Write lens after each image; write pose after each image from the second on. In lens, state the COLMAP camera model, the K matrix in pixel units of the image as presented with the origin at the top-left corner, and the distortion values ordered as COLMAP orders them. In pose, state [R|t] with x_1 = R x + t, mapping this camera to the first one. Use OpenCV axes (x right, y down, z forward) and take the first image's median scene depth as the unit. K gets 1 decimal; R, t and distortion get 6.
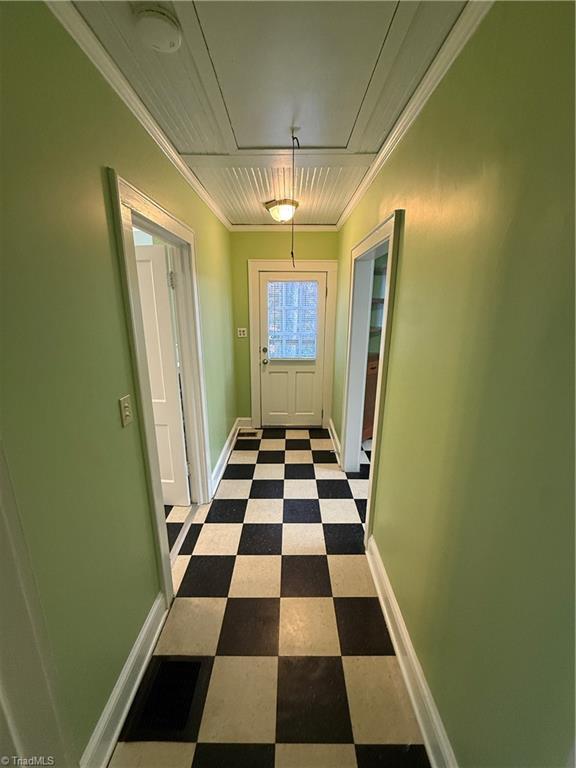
lens RADIAL K [[308.2, 0, 287.0], [0, 308.2, 384.8], [0, 0, 1]] dist [0.000161, 0.000096]
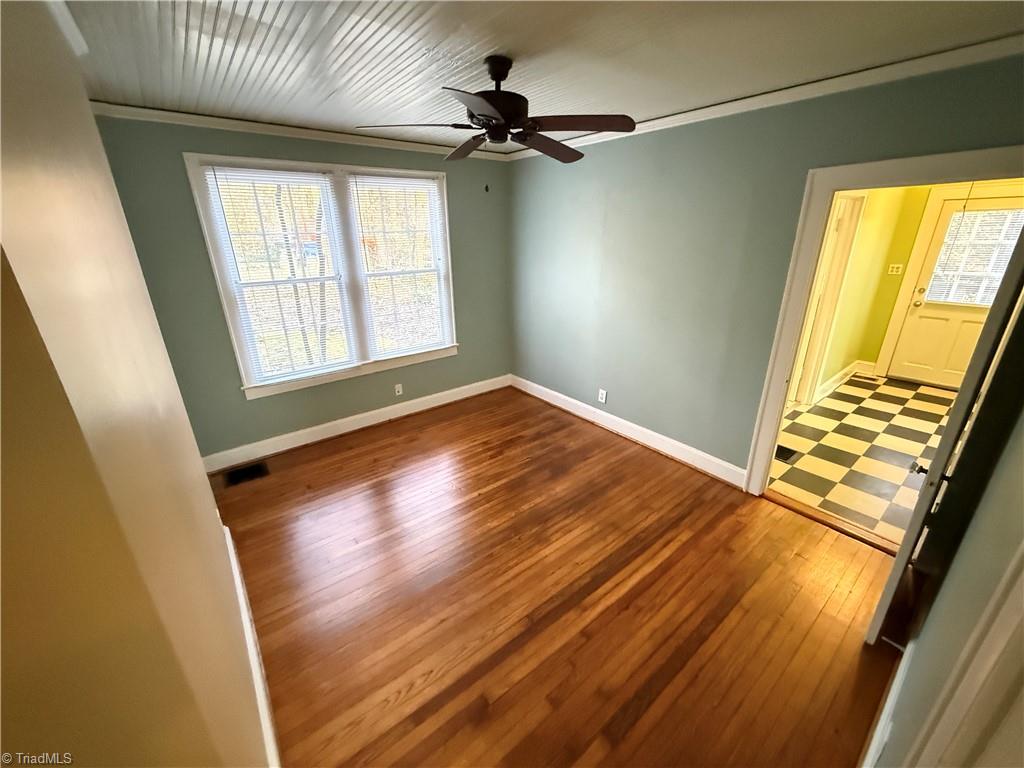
lens RADIAL K [[403.3, 0, 518.8], [0, 403.3, 379.3], [0, 0, 1]] dist [0.001621, 0.000211]
pose [[0.633584, 0.258548, -0.729194, 0.109175], [-0.174946, 0.965974, 0.190496, 0.116861], [0.753635, 0.006874, 0.657258, -0.651623]]
